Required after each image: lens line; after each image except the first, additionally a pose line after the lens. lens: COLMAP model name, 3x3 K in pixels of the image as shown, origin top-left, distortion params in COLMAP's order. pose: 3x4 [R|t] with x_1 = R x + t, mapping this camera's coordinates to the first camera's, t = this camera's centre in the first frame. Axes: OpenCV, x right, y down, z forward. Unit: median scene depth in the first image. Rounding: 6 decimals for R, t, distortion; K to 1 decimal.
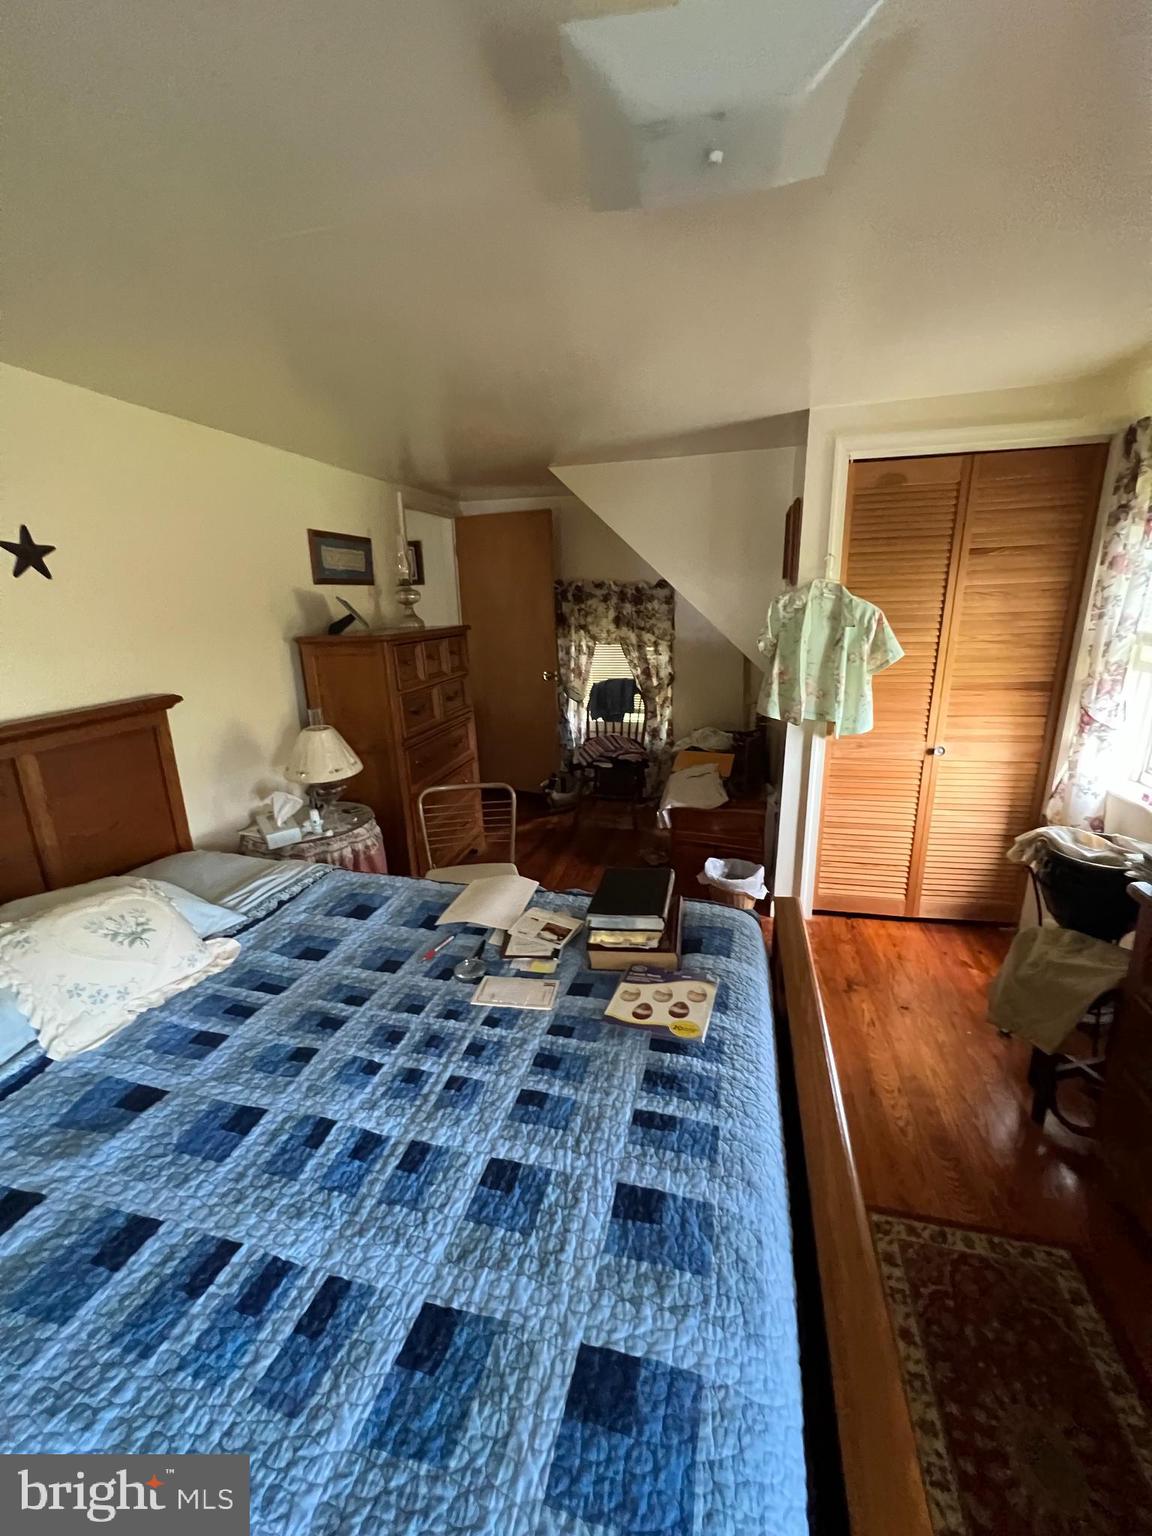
lens RADIAL K [[625.8, 0, 574.4], [0, 625.8, 771.1], [0, 0, 1]] dist [0.001157, 0.000125]
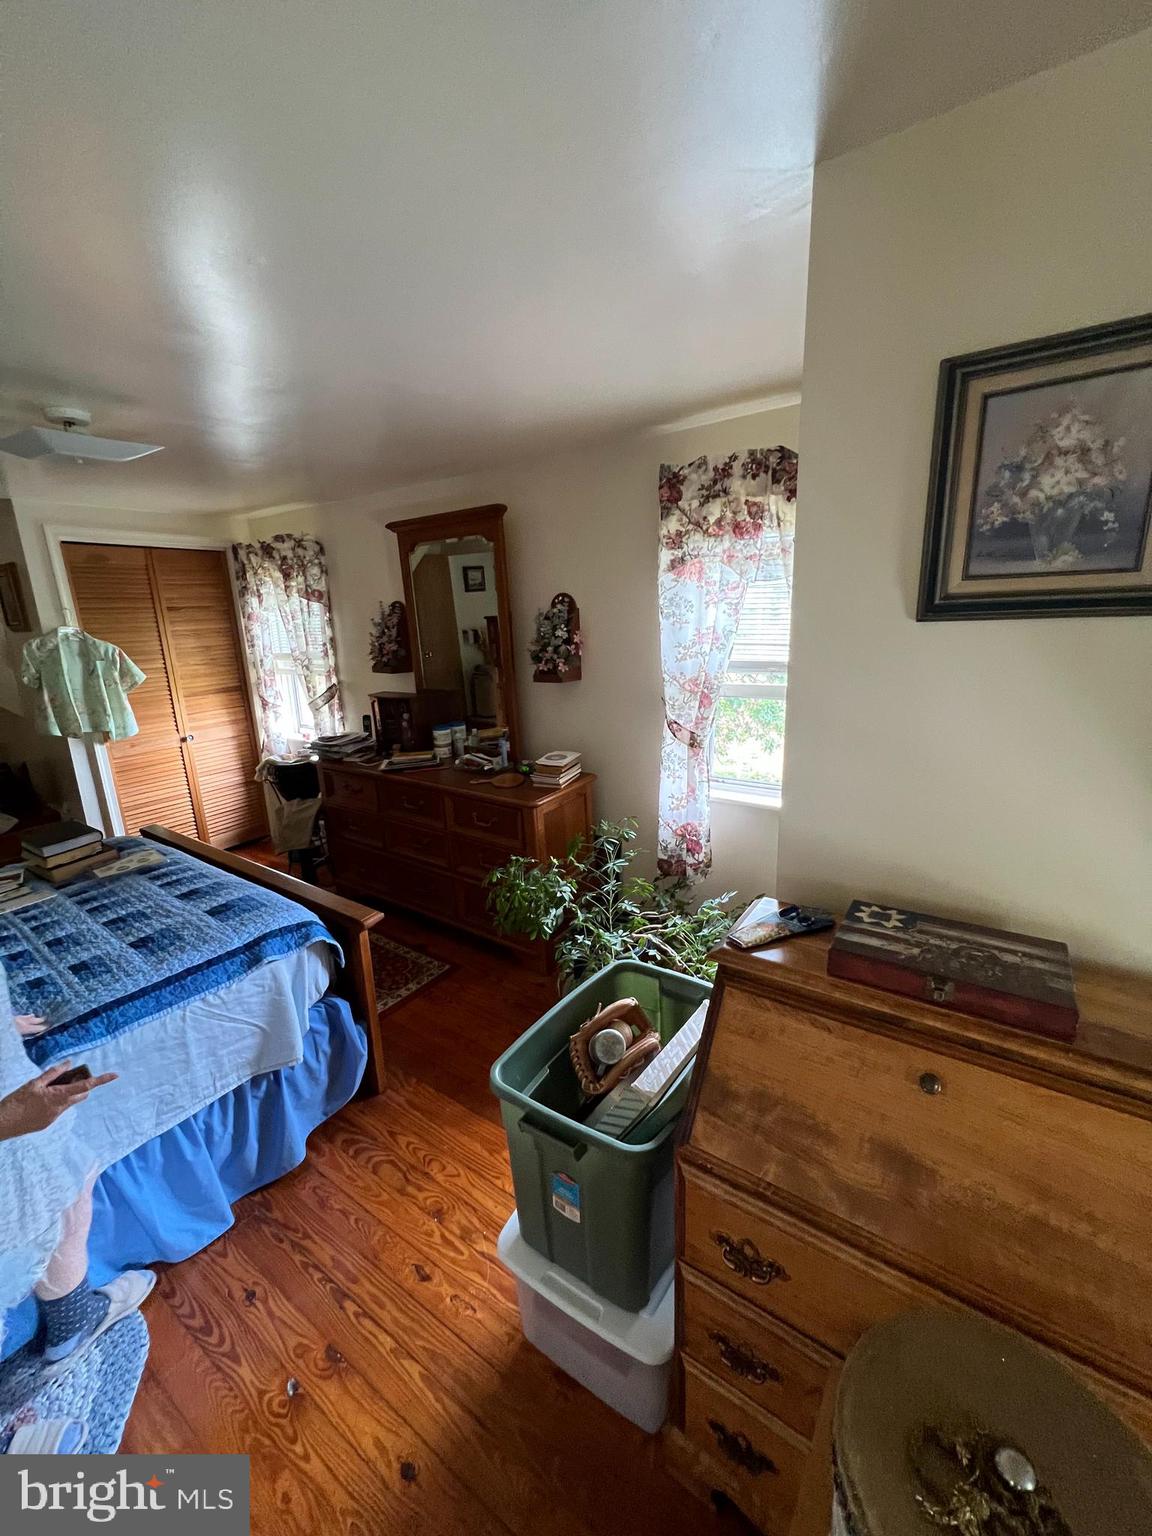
lens RADIAL K [[625.8, 0, 578.6], [0, 625.8, 773.1], [0, 0, 1]] dist [0.001157, 0.000125]
pose [[0.372920, -0.217110, 0.902105, -0.489246], [0.272878, 0.954906, 0.117014, 0.139885], [-0.886831, 0.202528, 0.415348, -0.481495]]
